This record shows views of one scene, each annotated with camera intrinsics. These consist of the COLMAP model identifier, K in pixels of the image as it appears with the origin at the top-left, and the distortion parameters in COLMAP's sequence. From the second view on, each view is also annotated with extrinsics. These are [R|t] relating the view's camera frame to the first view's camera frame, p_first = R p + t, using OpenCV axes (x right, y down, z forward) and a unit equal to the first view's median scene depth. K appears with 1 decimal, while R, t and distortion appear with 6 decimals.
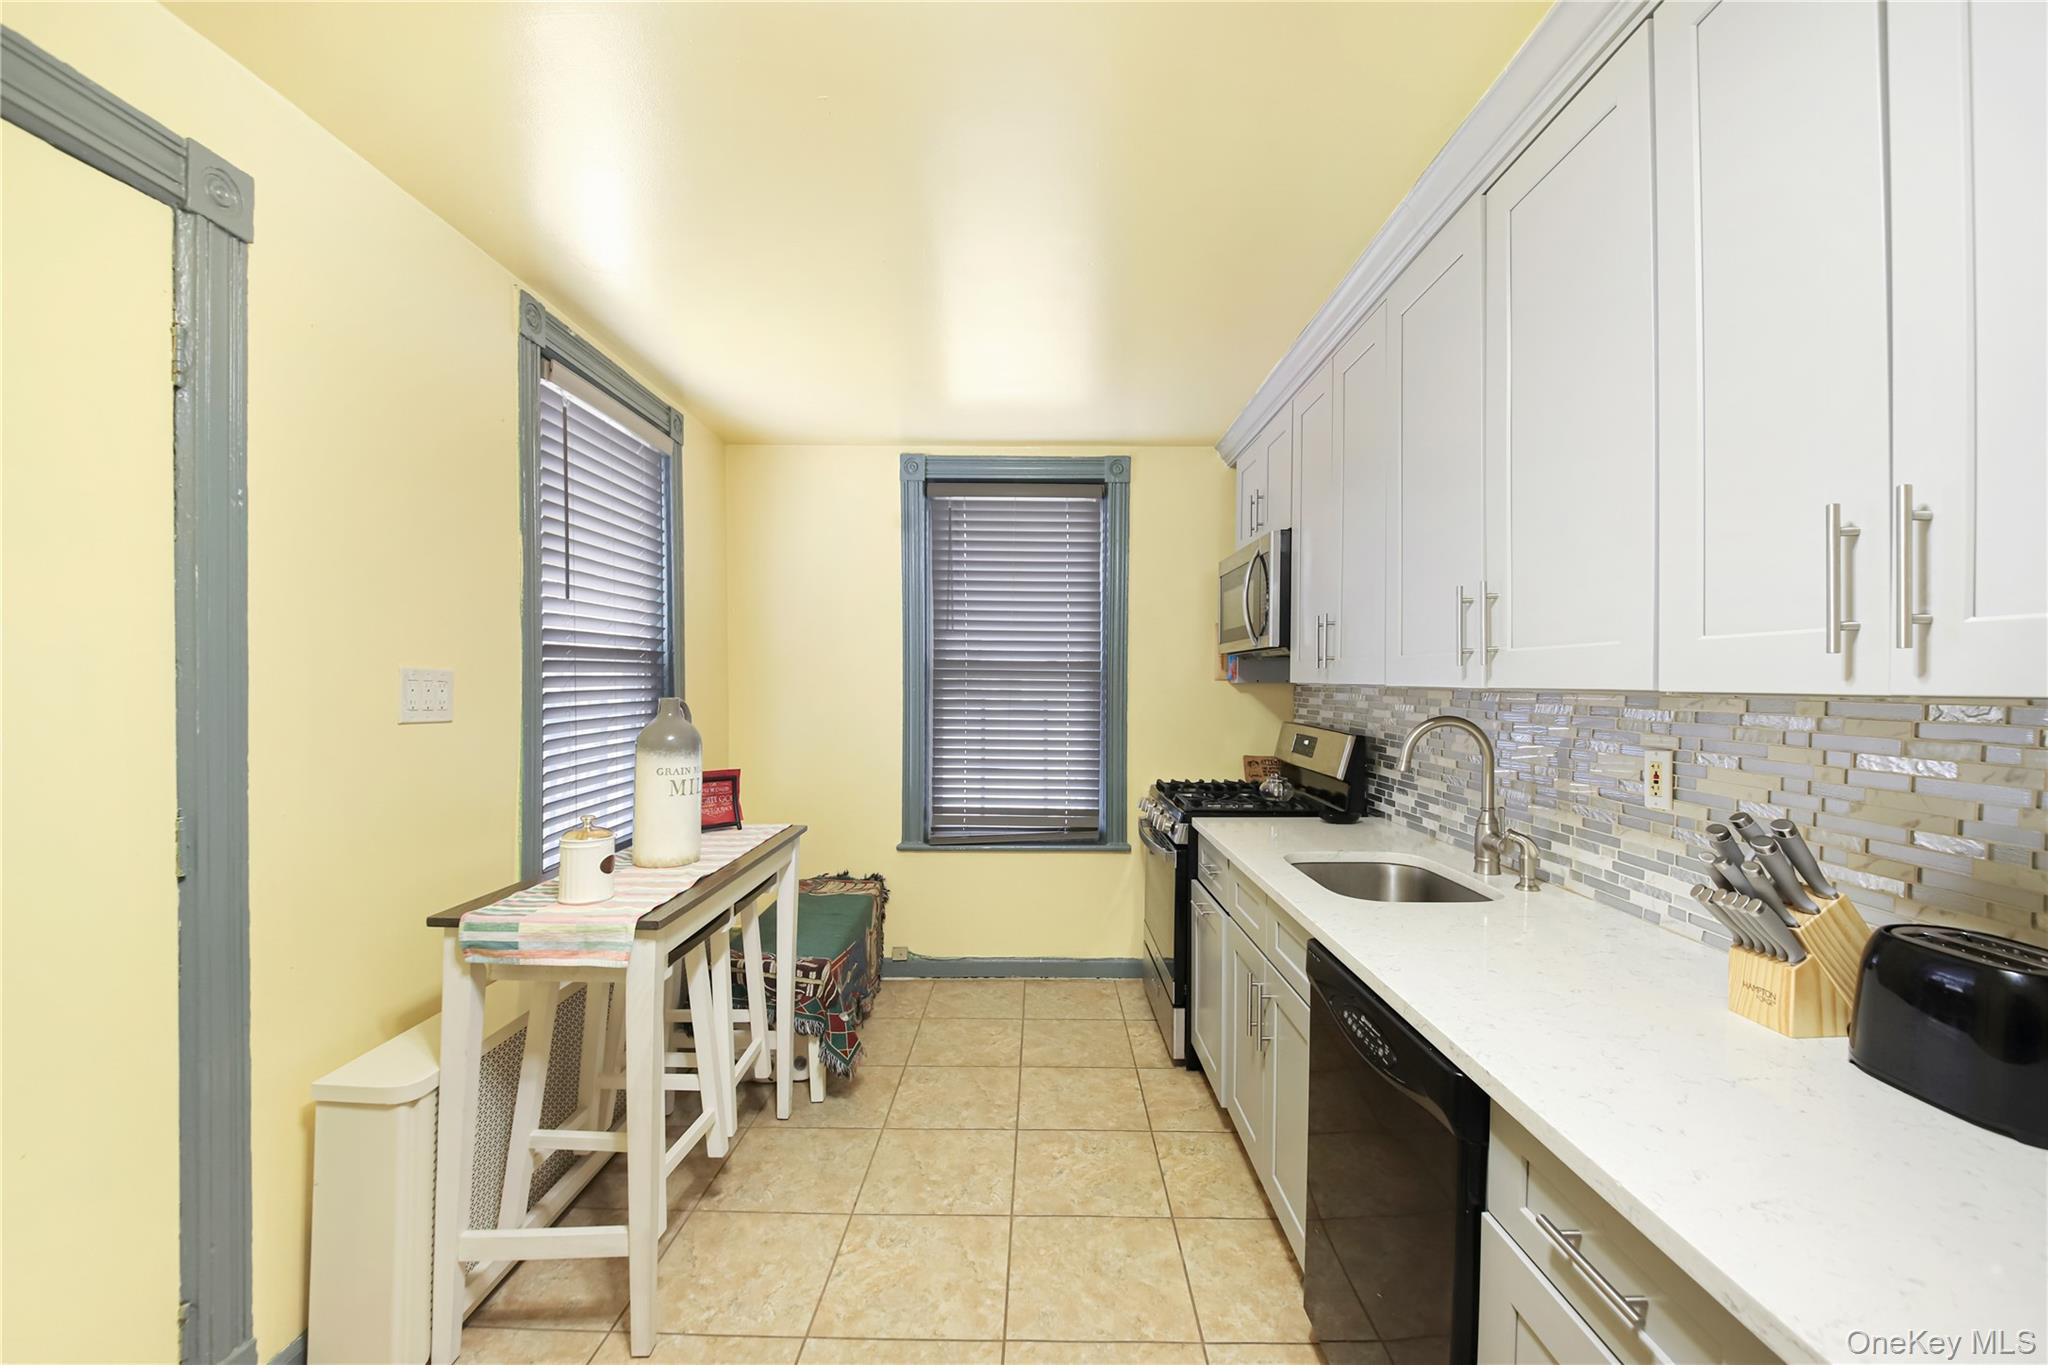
lens RADIAL K [[844.9, 0, 1026.1], [0, 844.9, 685.2], [0, 0, 1]] dist [0.001489, 0.000057]
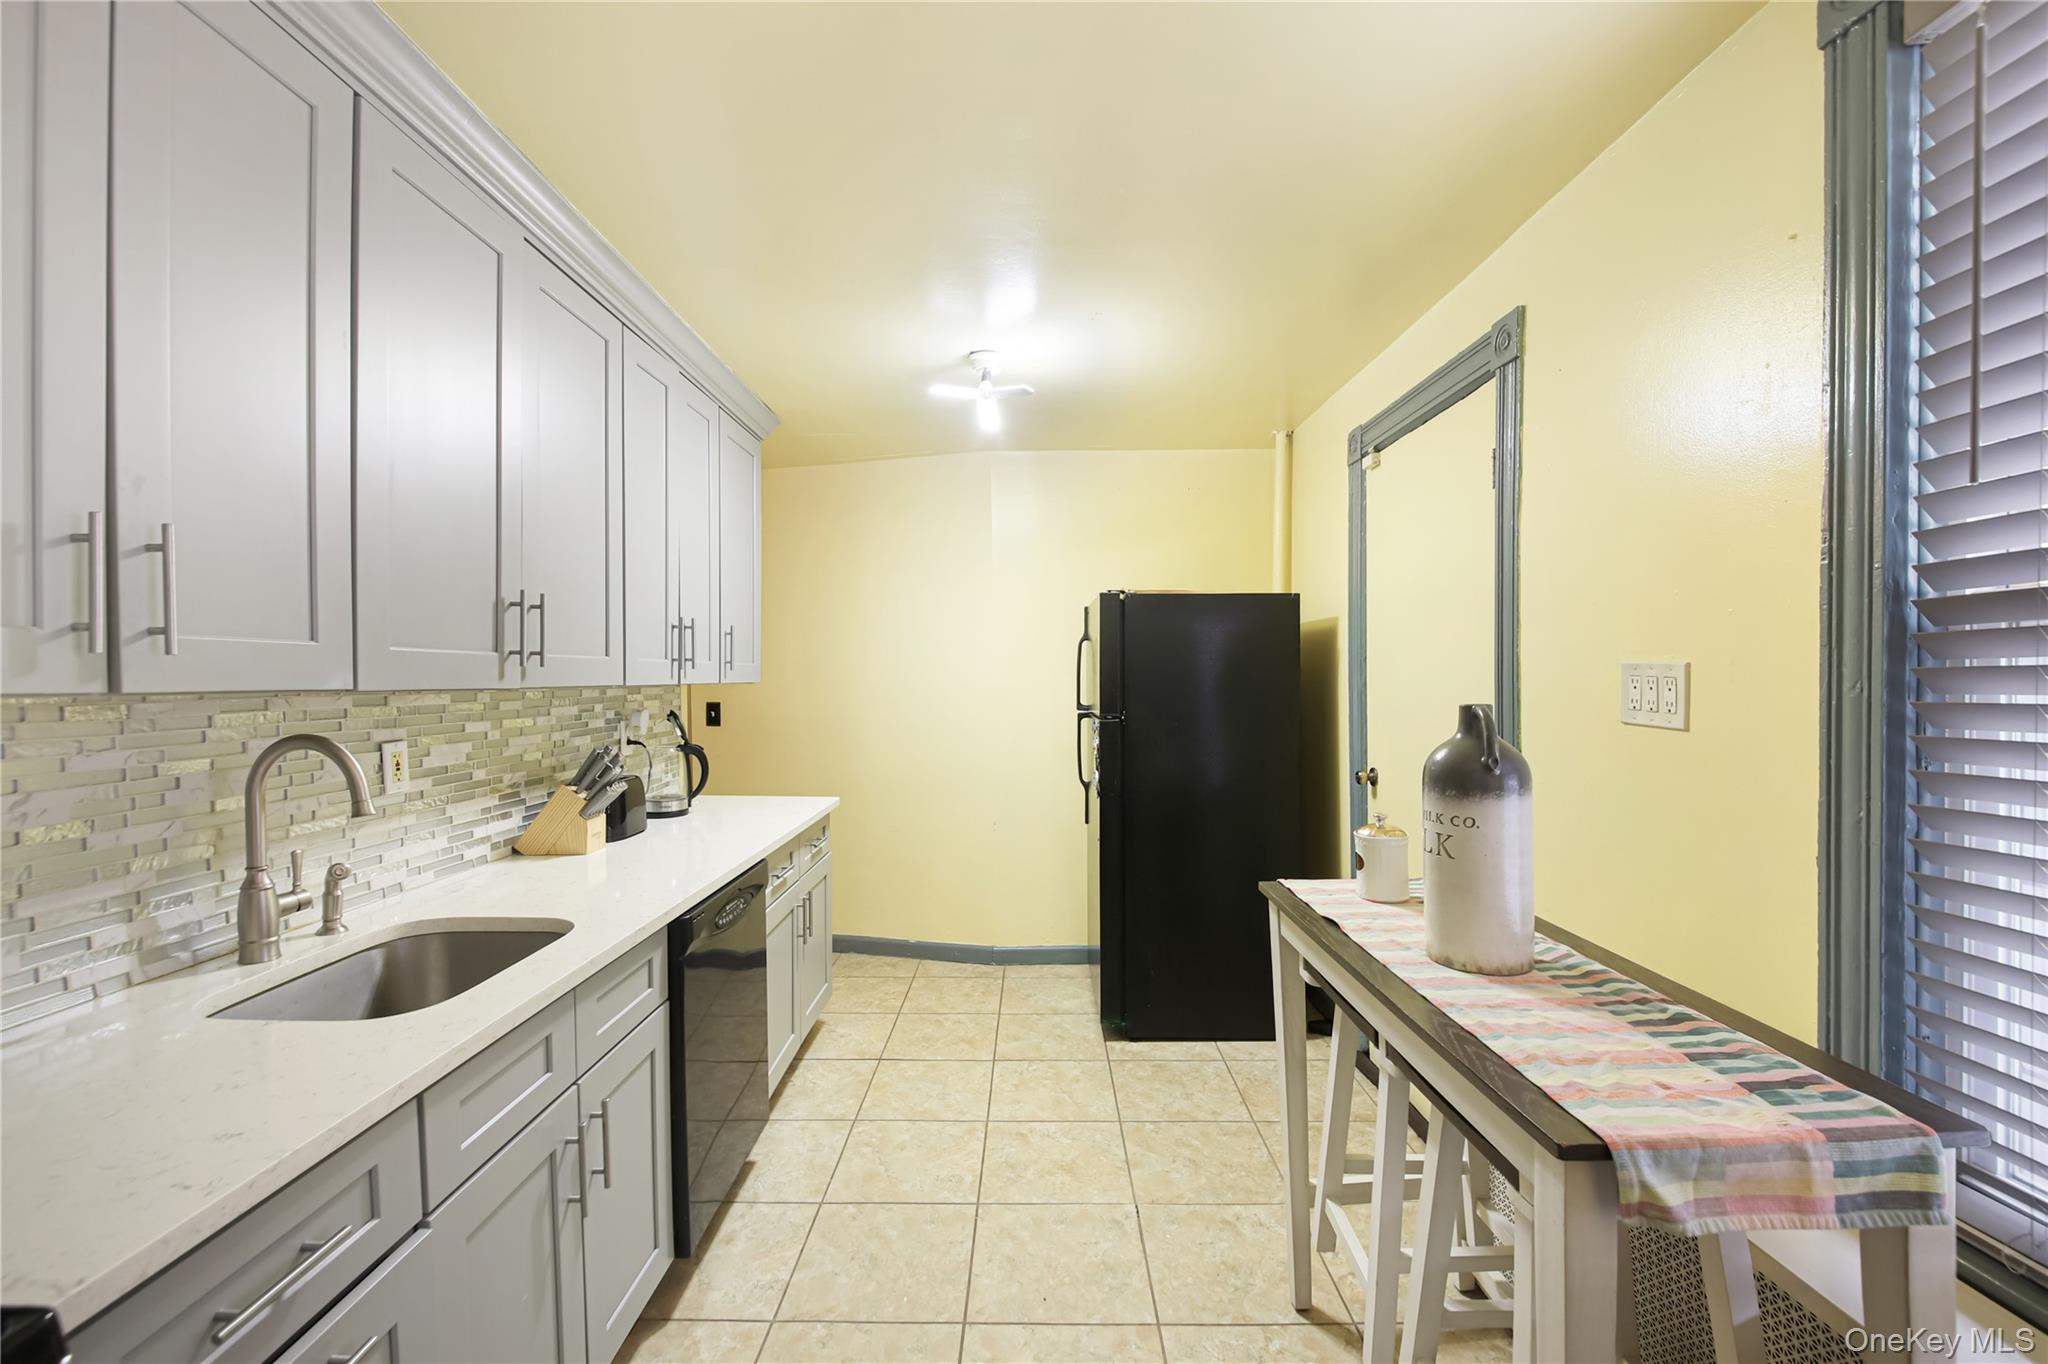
lens RADIAL K [[844.9, 0, 1023.9], [0, 844.9, 686.3], [0, 0, 1]] dist [0.001489, 0.000057]
pose [[-0.999967, 0.005283, 0.006245, -0.112072], [0.005279, 0.999986, -0.000625, 0.003498], [-0.006248, -0.000592, -0.999980, 2.095435]]
